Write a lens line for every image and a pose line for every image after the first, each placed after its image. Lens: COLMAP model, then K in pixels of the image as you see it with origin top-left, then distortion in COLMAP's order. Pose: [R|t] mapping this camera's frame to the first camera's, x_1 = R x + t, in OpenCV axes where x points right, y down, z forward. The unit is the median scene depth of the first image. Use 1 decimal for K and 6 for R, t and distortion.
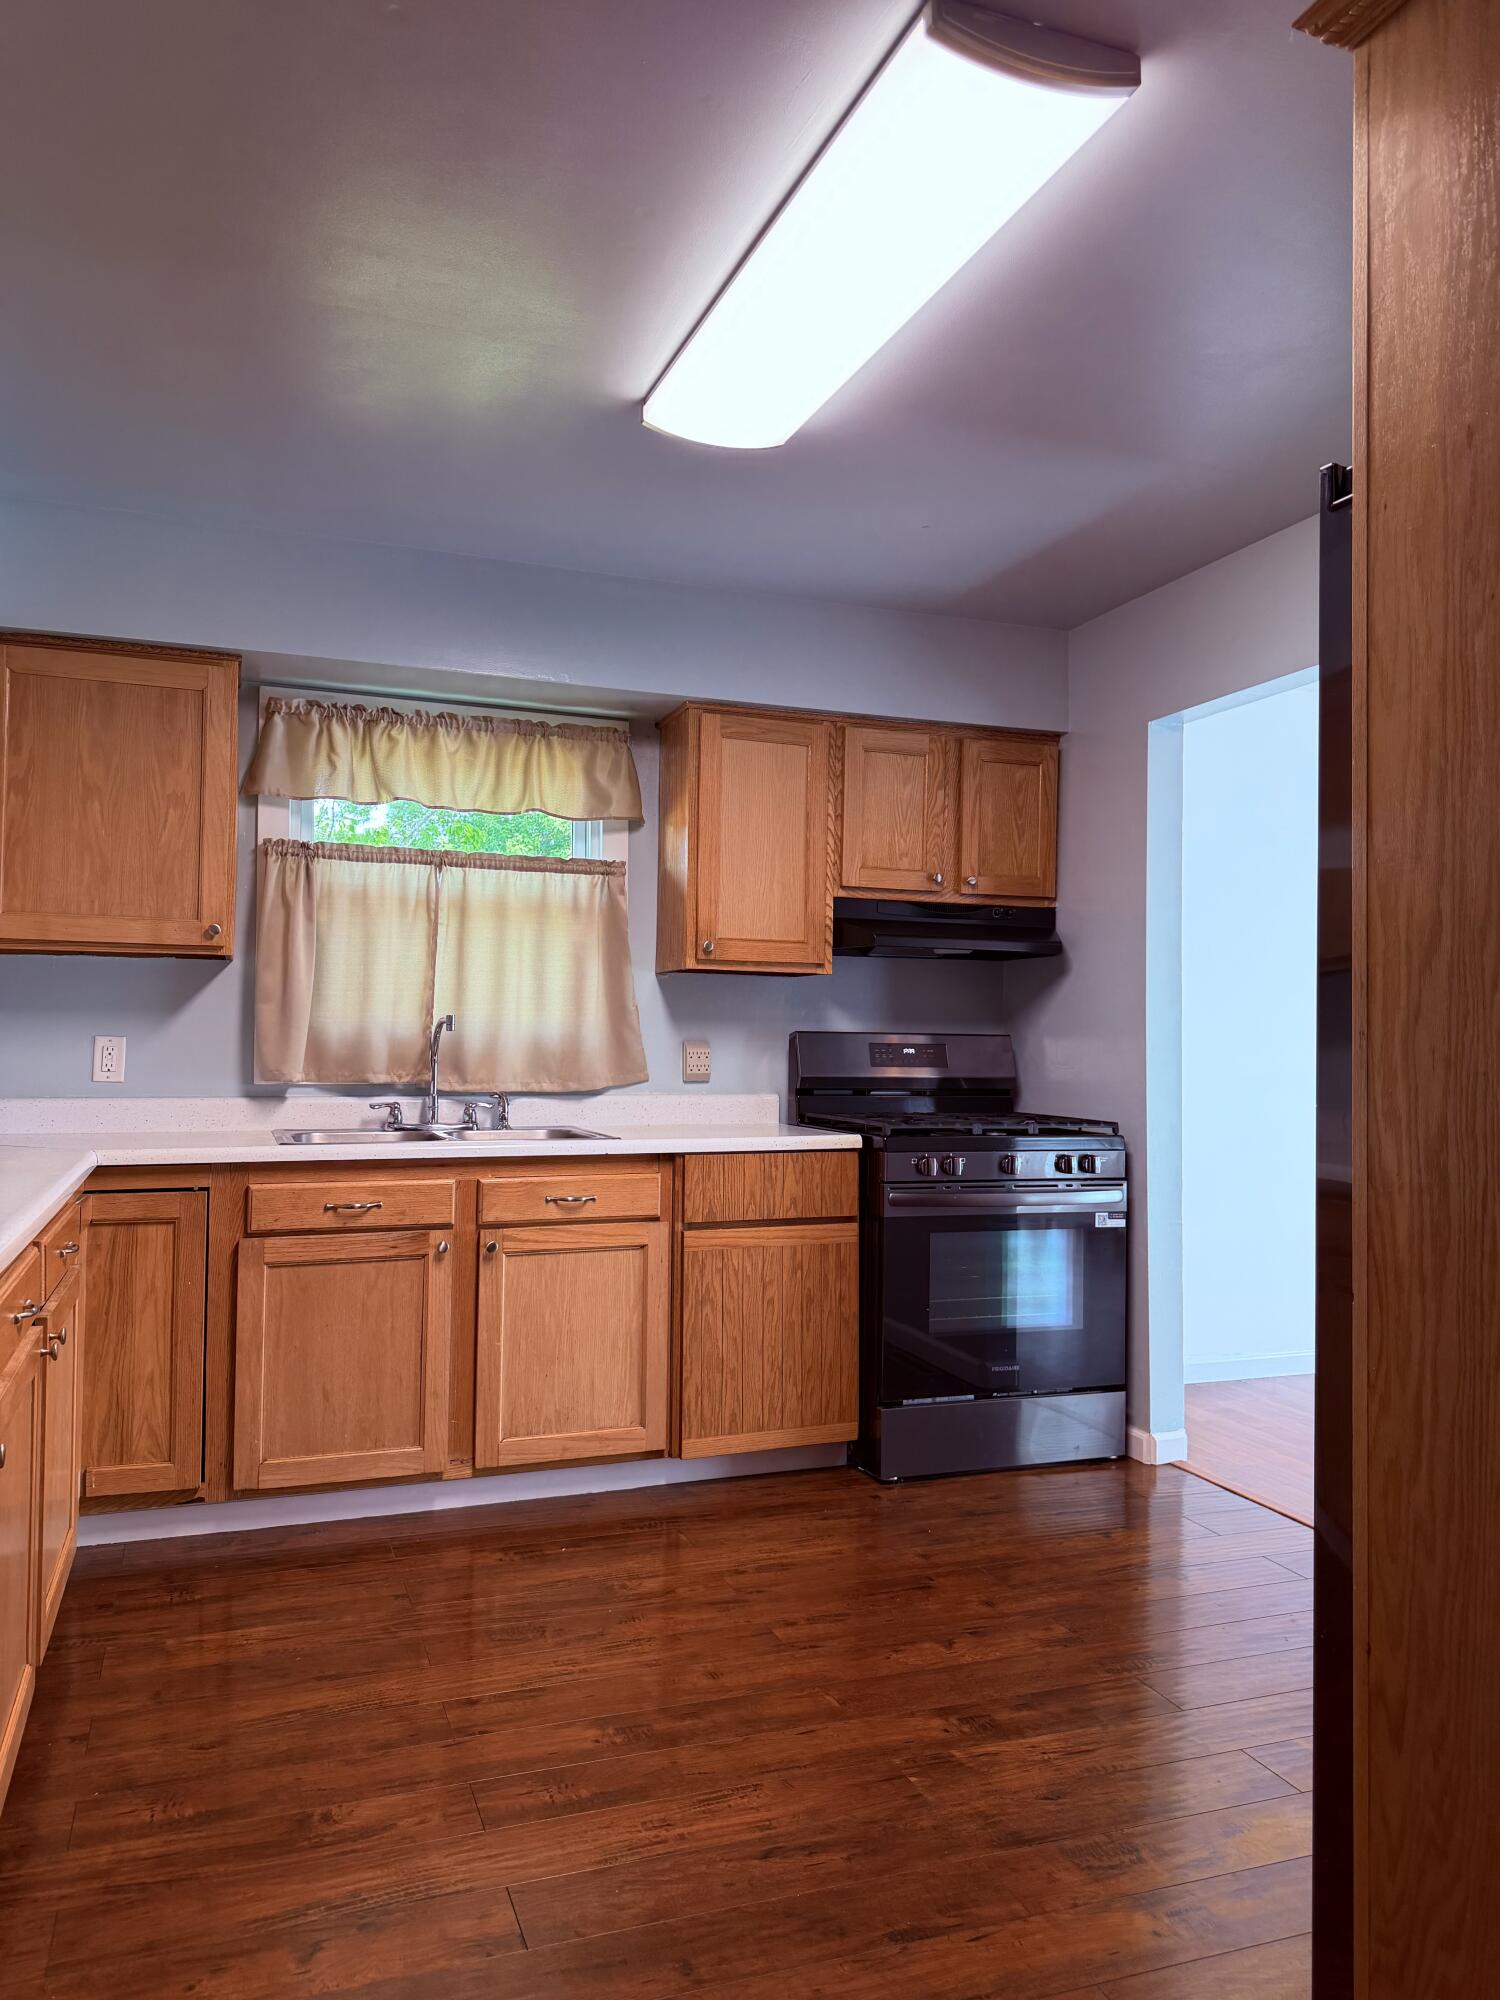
lens RADIAL K [[1413.1, 0, 747.3], [0, 1413.1, 1001.3], [0, 0, 1]] dist [-0.001767, -0.002784]
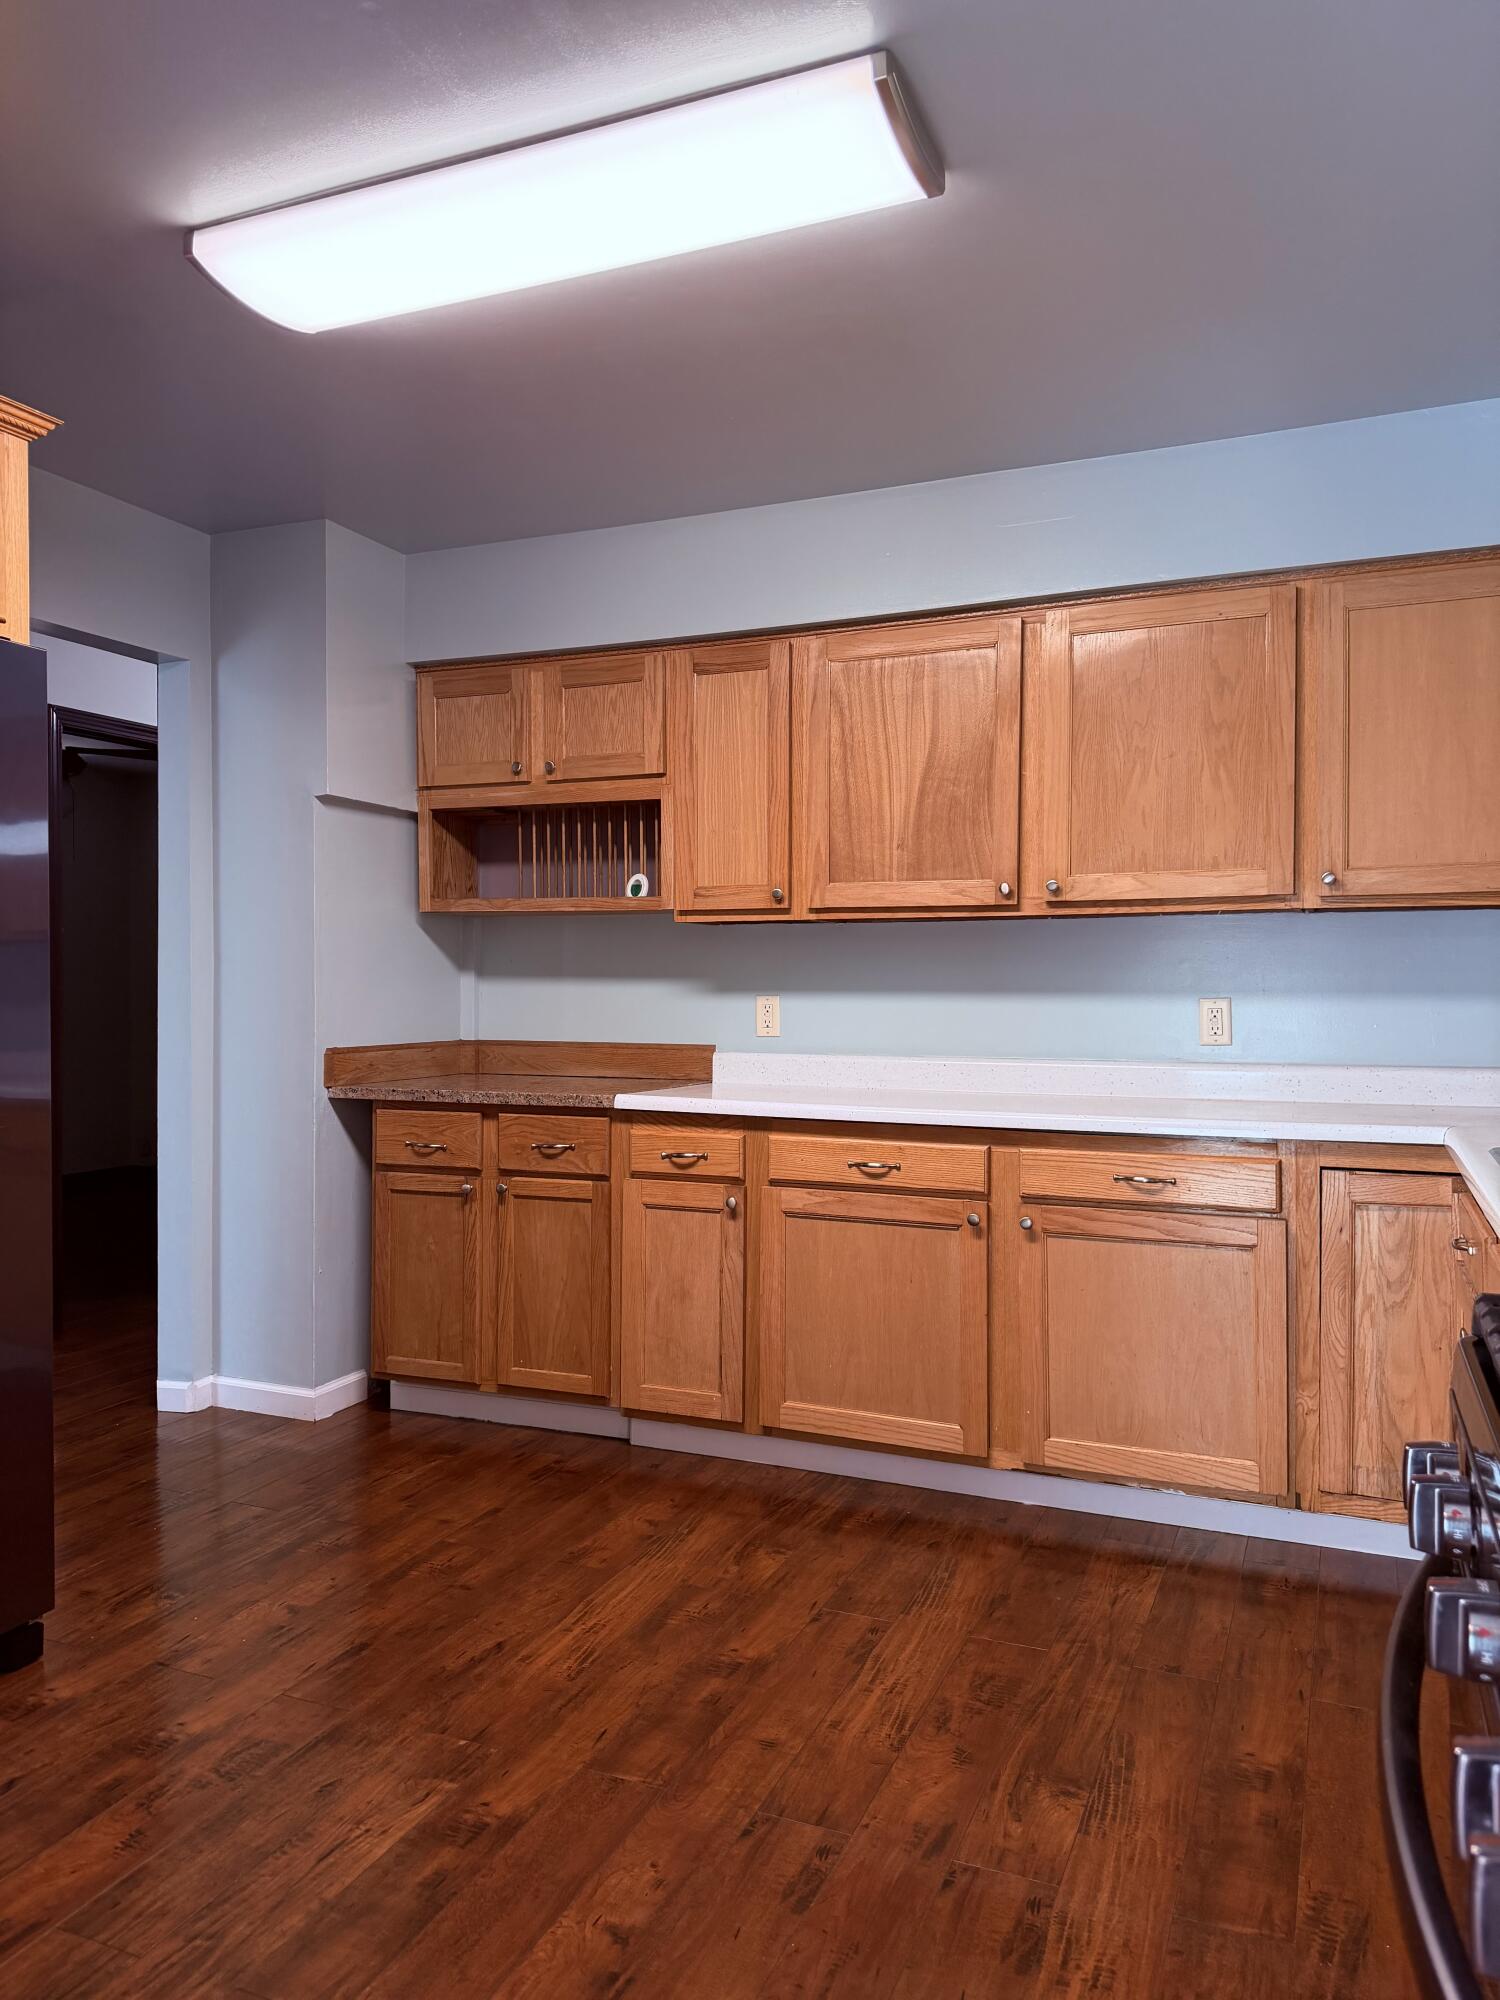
lens RADIAL K [[1413.1, 0, 748.2], [0, 1413.1, 1003.8], [0, 0, 1]] dist [-0.001767, -0.002784]
pose [[-0.682567, 0.000094, -0.730823, 0.674424], [0.010331, 0.999901, -0.009520, 0.041565], [0.730750, -0.014048, -0.682500, 1.750597]]
